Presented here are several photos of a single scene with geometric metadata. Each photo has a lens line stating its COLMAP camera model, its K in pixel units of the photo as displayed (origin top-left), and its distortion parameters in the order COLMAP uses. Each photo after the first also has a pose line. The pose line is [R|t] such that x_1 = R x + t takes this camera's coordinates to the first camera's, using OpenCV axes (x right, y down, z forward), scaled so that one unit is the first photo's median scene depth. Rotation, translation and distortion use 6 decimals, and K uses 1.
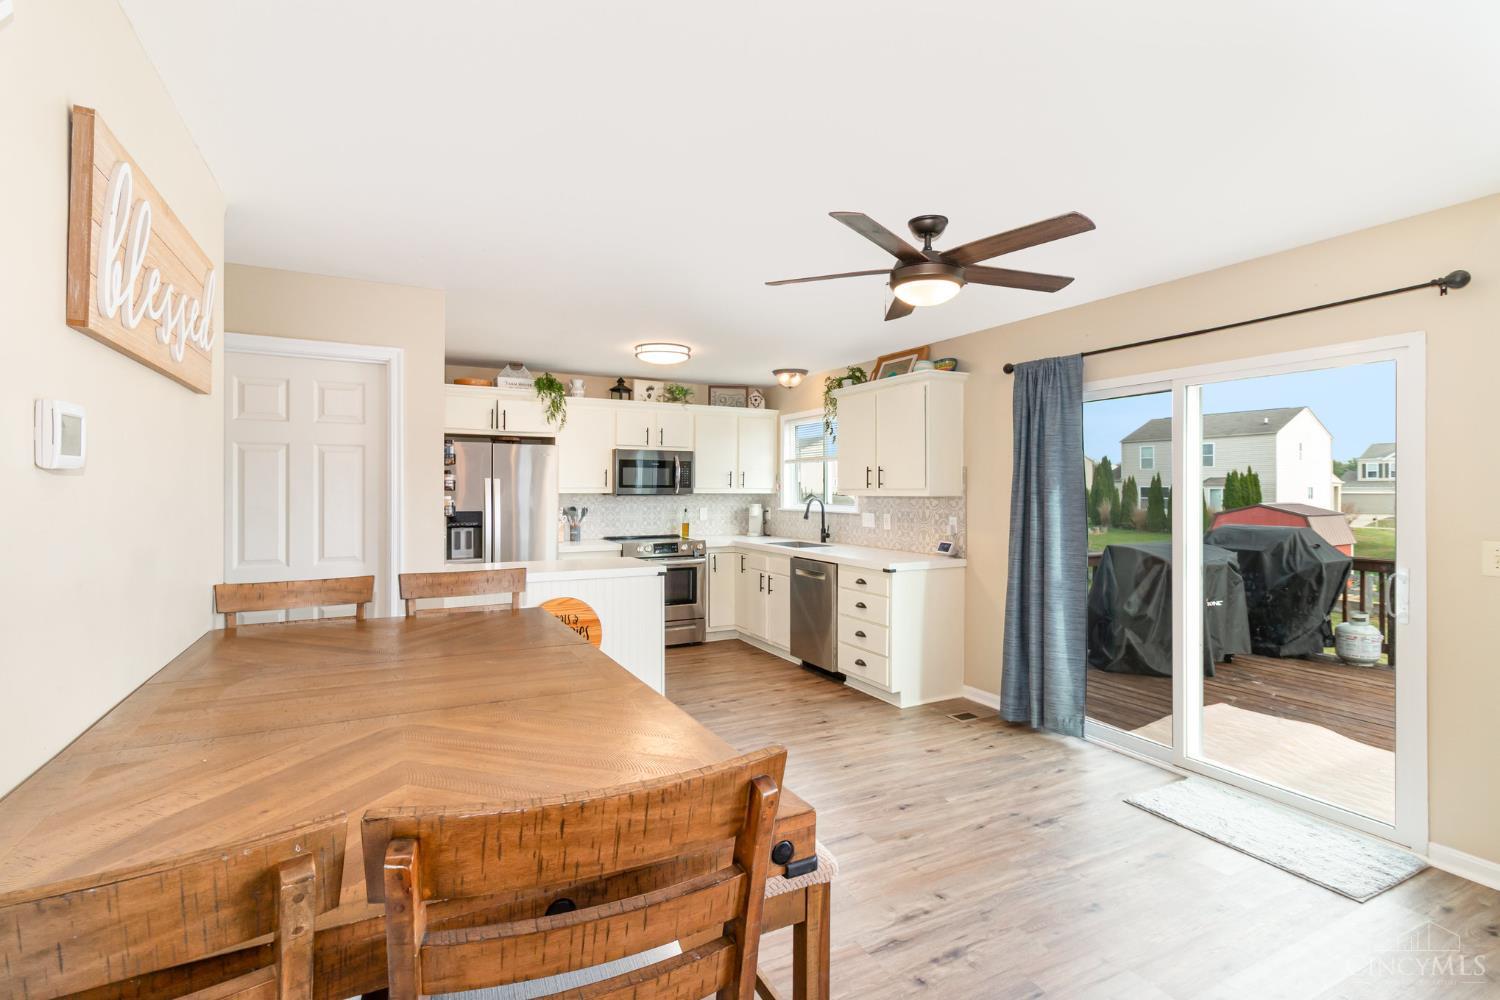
lens RADIAL K [[693.1, 0, 748.1], [0, 693.1, 490.9], [0, 0, 1]] dist [0.001146, 0.000463]
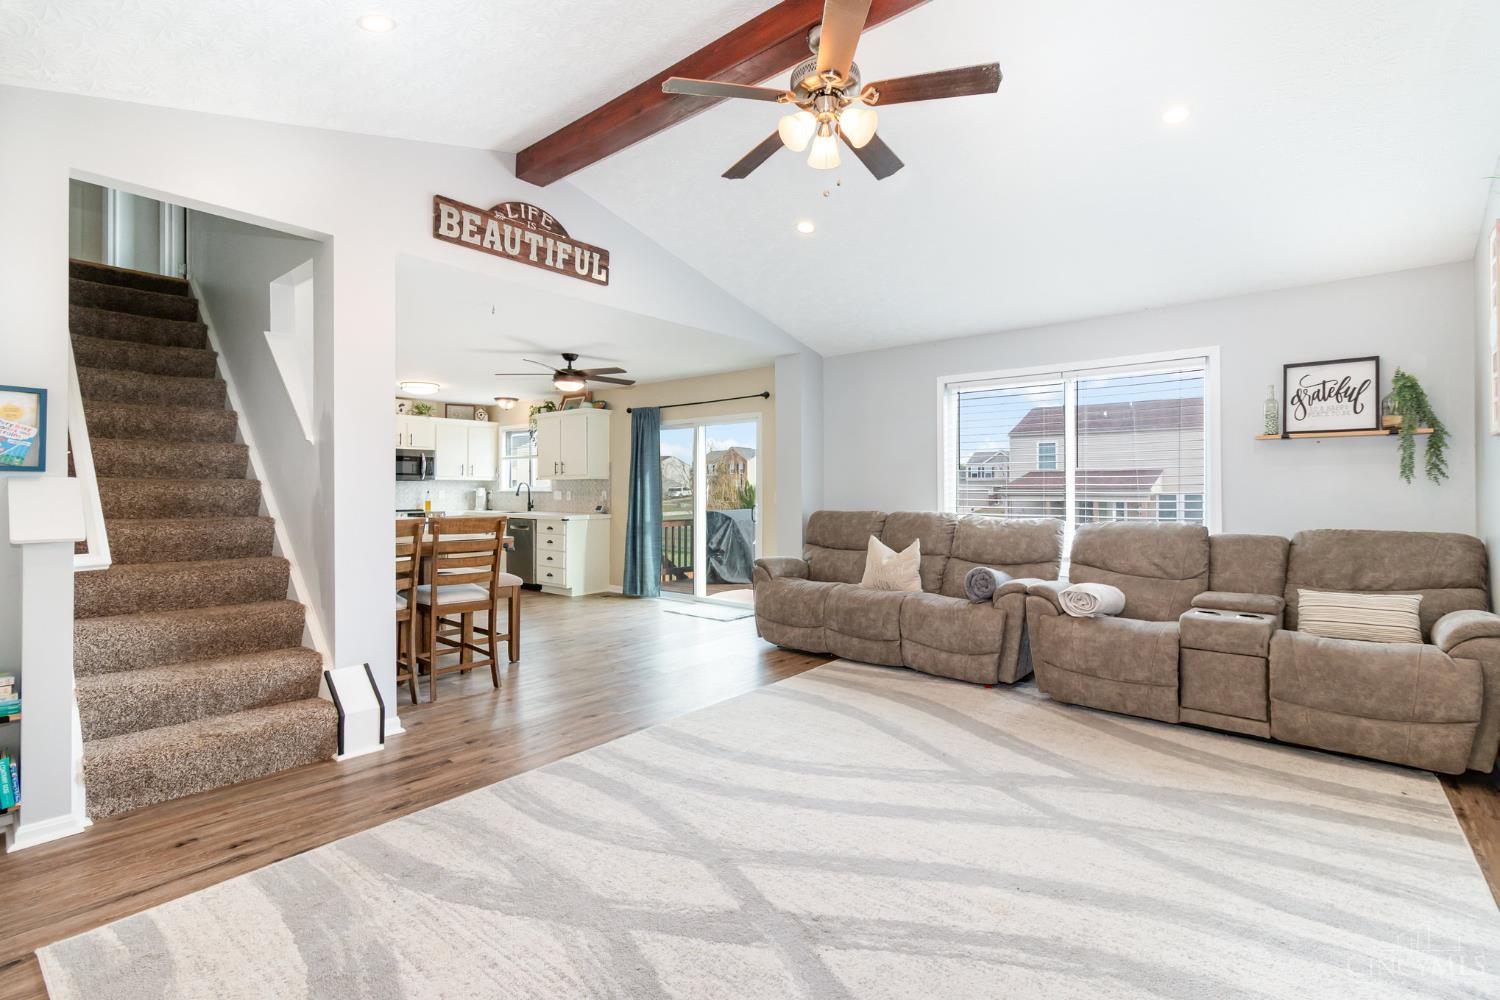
lens RADIAL K [[693.1, 0, 748.0], [0, 693.1, 485.2], [0, 0, 1]] dist [0.001146, 0.000463]
pose [[0.922167, -0.000150, 0.386792, -0.039821], [0.002794, 0.999976, -0.006274, 0.028195], [-0.386782, 0.006867, 0.922146, -0.622934]]
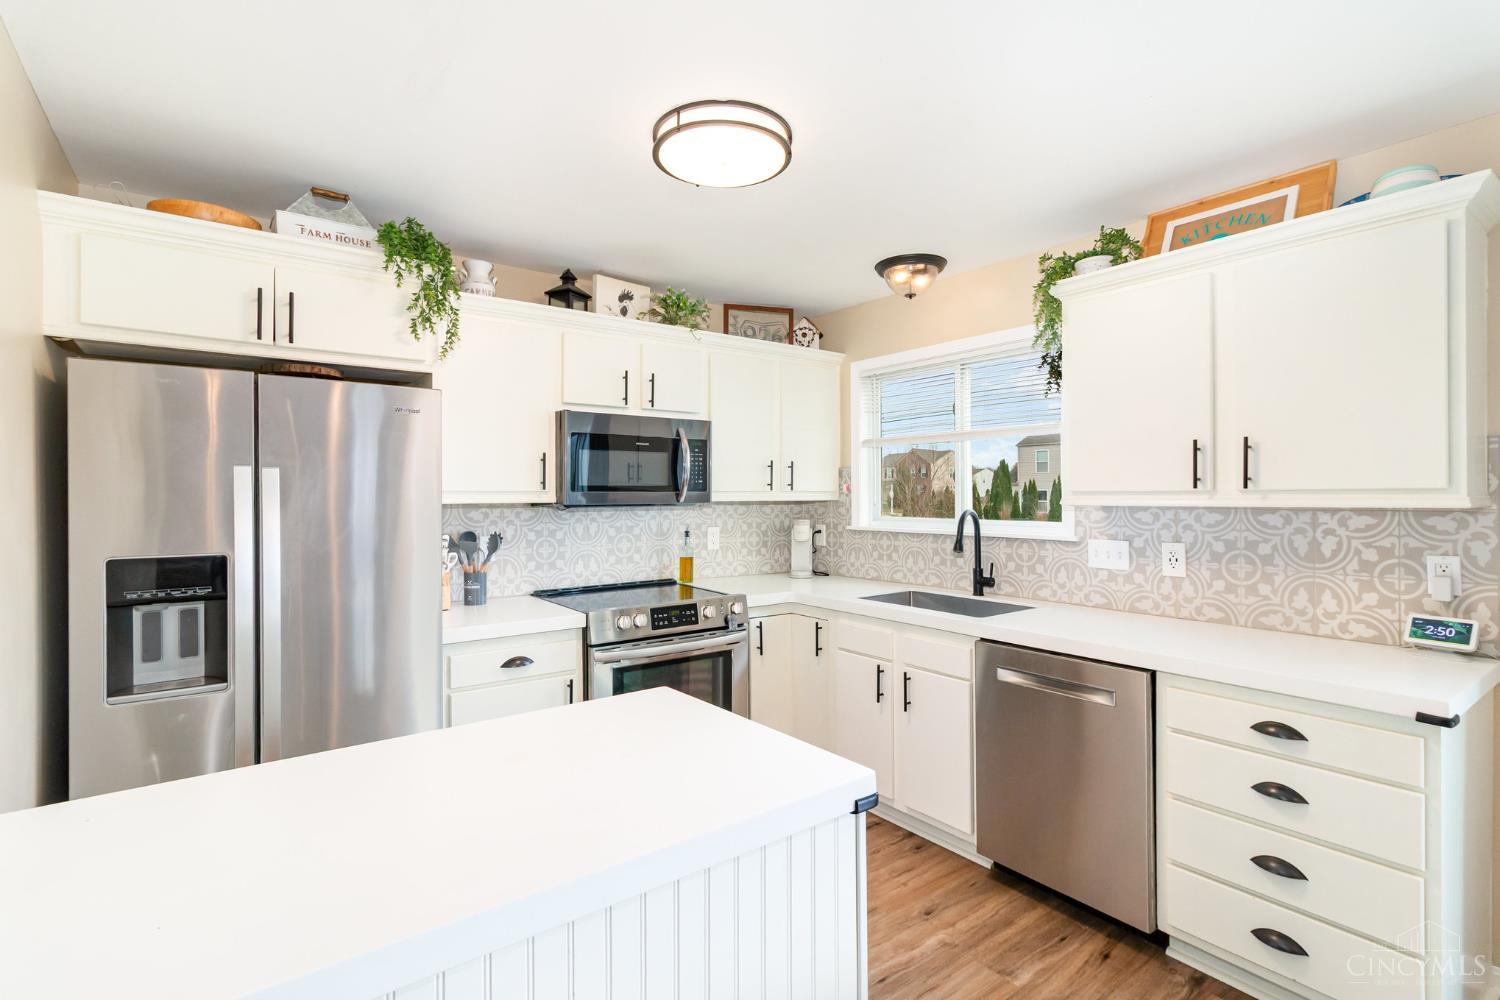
lens RADIAL K [[693.1, 0, 738.6], [0, 693.1, 496.9], [0, 0, 1]] dist [0.001146, 0.000463]
pose [[0.987199, -0.005872, 0.159385, -0.153276], [0.005597, 0.999982, 0.002173, -0.001112], [-0.159395, -0.001253, 0.987214, 0.525460]]
